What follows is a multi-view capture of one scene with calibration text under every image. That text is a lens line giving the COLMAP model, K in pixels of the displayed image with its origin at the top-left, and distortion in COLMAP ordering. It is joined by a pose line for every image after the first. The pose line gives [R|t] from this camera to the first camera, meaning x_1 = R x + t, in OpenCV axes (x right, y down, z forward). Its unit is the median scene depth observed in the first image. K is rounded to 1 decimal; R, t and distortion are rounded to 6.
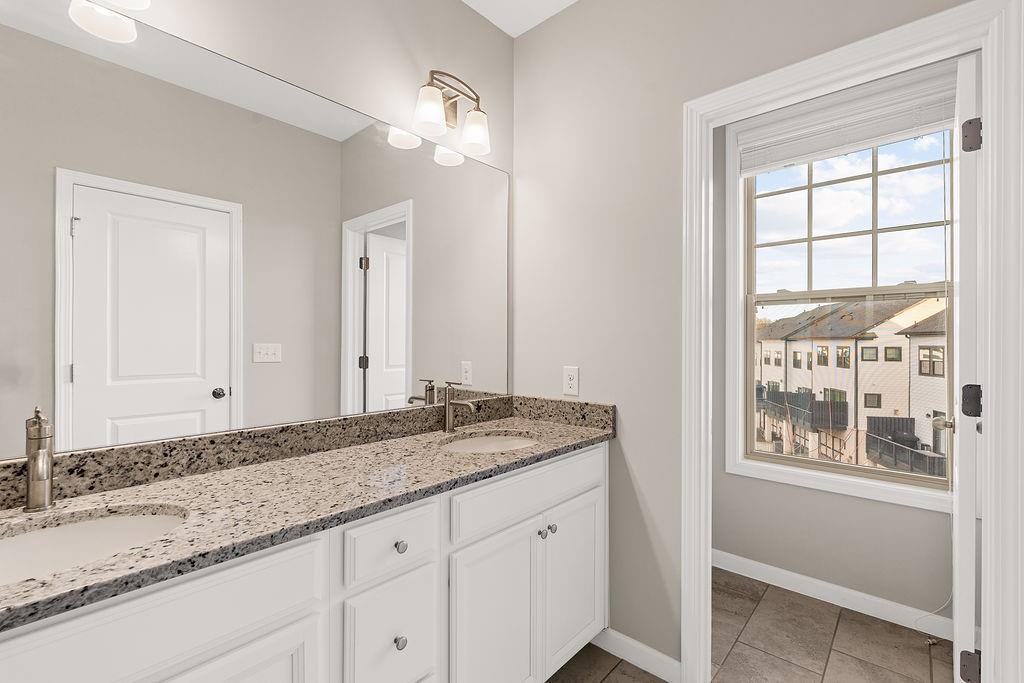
lens RADIAL K [[446.3, 0, 504.4], [0, 446.3, 342.5], [0, 0, 1]] dist [-0.003689, 0.000375]
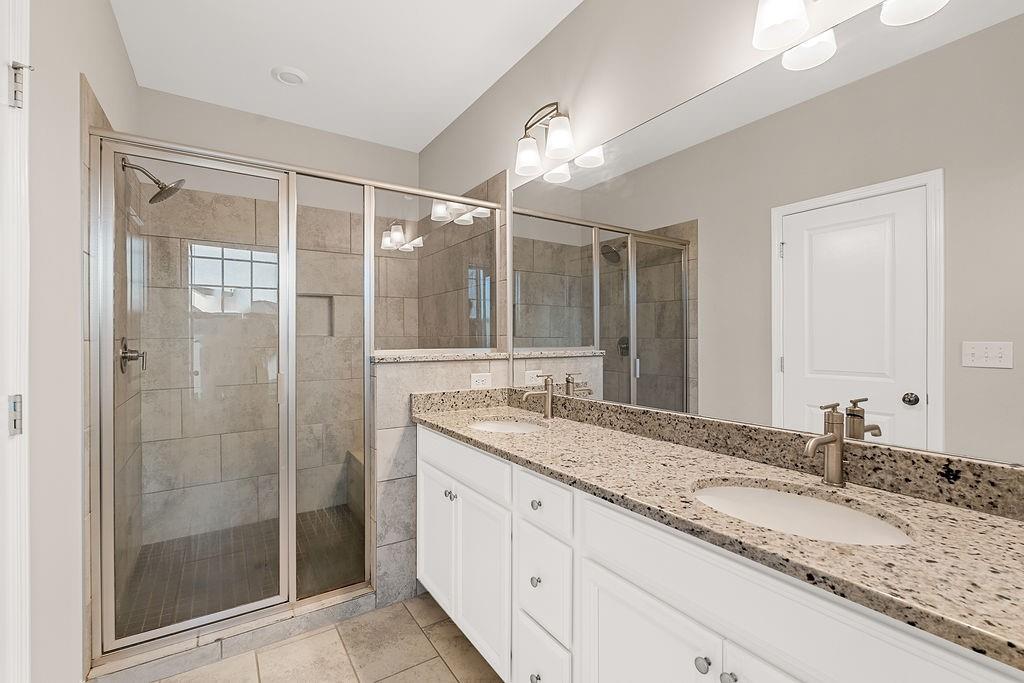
lens RADIAL K [[446.3, 0, 524.7], [0, 446.3, 343.5], [0, 0, 1]] dist [-0.003689, 0.000375]
pose [[-0.219634, 0.006657, -0.975560, 0.575415], [0.000557, 0.999977, 0.006698, 0.000298], [0.975582, 0.000928, -0.219632, 0.725688]]
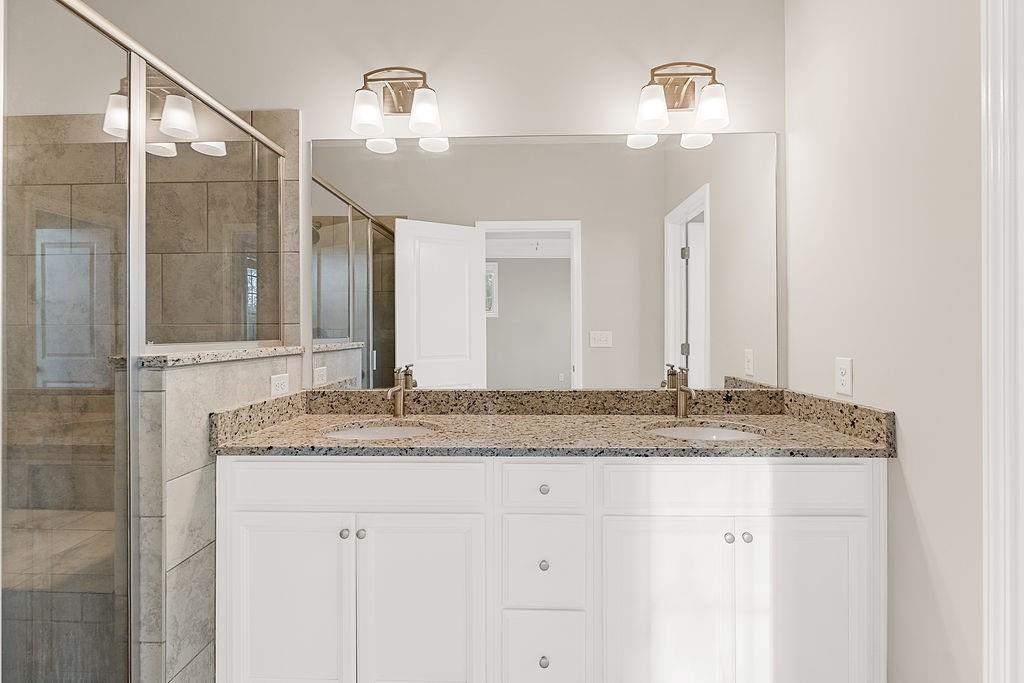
lens RADIAL K [[446.3, 0, 519.7], [0, 446.3, 332.6], [0, 0, 1]] dist [-0.003689, 0.000375]
pose [[0.659857, -0.003084, -0.751385, 0.393655], [0.004124, 0.999991, -0.000483, 0.008659], [0.751380, -0.002780, 0.659864, 0.066215]]
